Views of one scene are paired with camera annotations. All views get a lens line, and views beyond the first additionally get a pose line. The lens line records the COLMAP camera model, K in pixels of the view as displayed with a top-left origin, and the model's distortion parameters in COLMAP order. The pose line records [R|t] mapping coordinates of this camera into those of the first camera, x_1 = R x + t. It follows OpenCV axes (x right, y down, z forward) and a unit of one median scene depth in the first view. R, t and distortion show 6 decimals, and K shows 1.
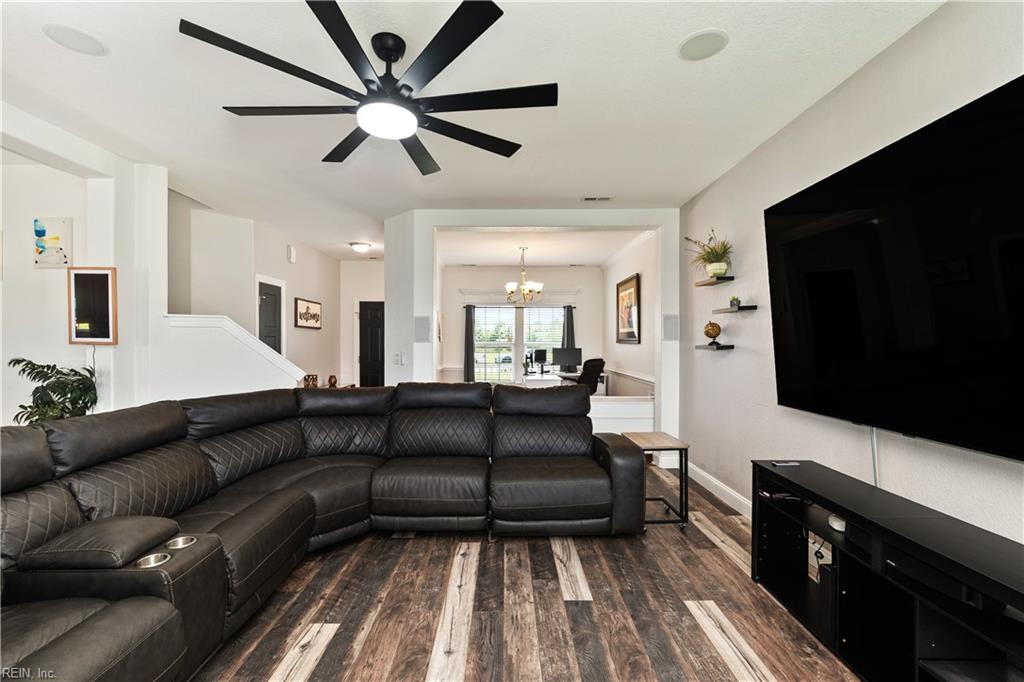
lens RADIAL K [[449.0, 0, 508.9], [0, 449.0, 344.7], [0, 0, 1]] dist [0.014119, 0.000002]
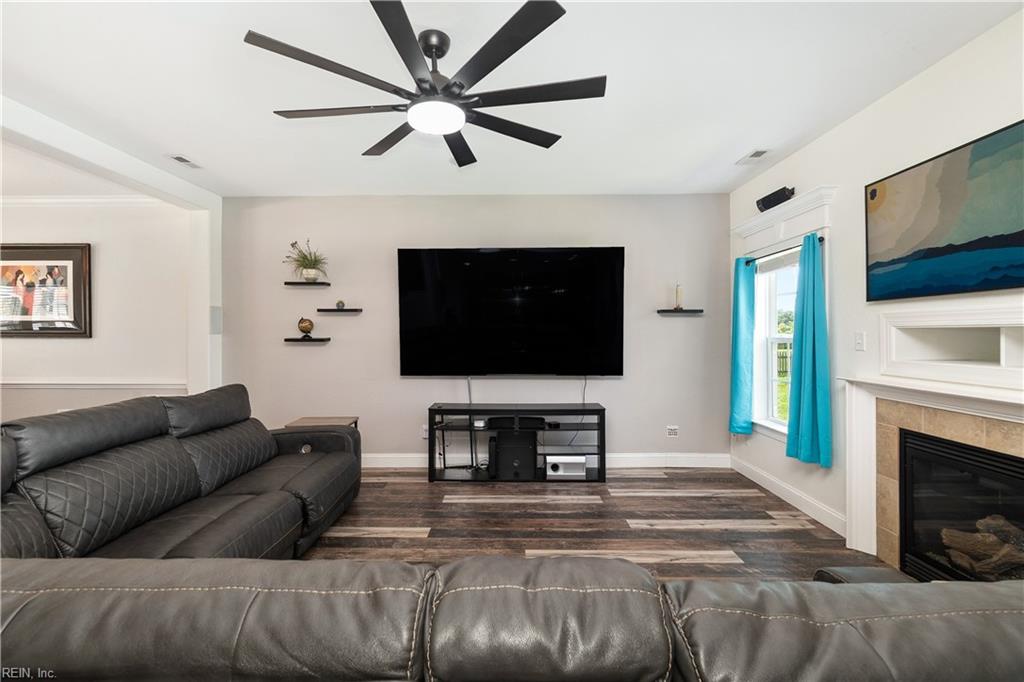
lens RADIAL K [[445.4, 0, 511.0], [0, 445.4, 335.6], [0, 0, 1]] dist [-0.001459, 0.000095]
pose [[0.004677, 0.001591, 0.999988, -1.158738], [0.012056, 0.999926, -0.001648, 0.002630], [-0.999916, 0.012063, 0.004658, 0.767033]]
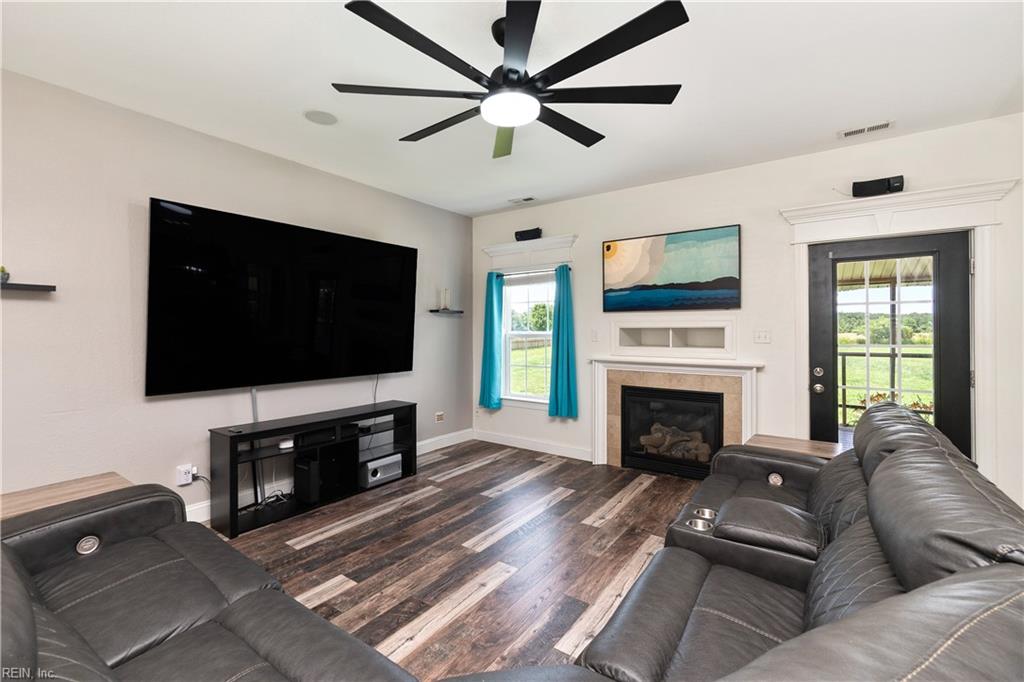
lens RADIAL K [[437.1, 0, 511.9], [0, 437.1, 333.1], [0, 0, 1]] dist [-0.001407, -0.000081]
pose [[-0.813740, 0.002596, 0.581224, -0.757119], [0.010369, 0.999896, 0.010051, -0.008739], [-0.581137, 0.014206, -0.813682, 1.631822]]
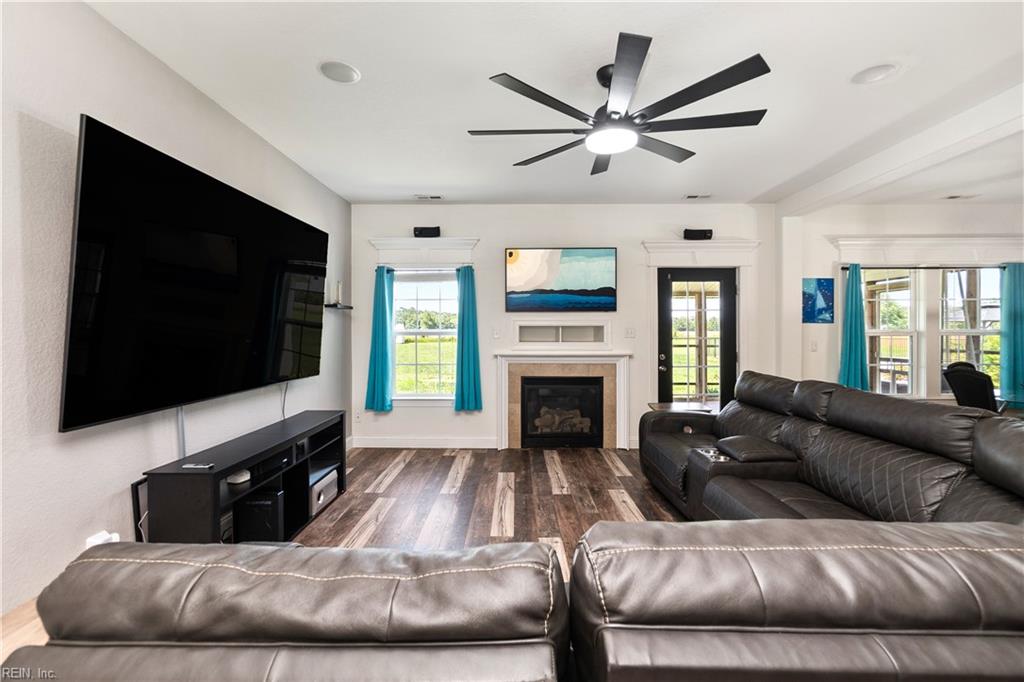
lens RADIAL K [[437.1, 0, 511.9], [0, 437.1, 333.1], [0, 0, 1]] dist [-0.001407, -0.000081]
pose [[-0.999873, 0.006436, 0.014570, -0.021434], [0.006699, 0.999814, 0.018069, -0.011333], [-0.014451, 0.018165, -0.999731, 1.969594]]
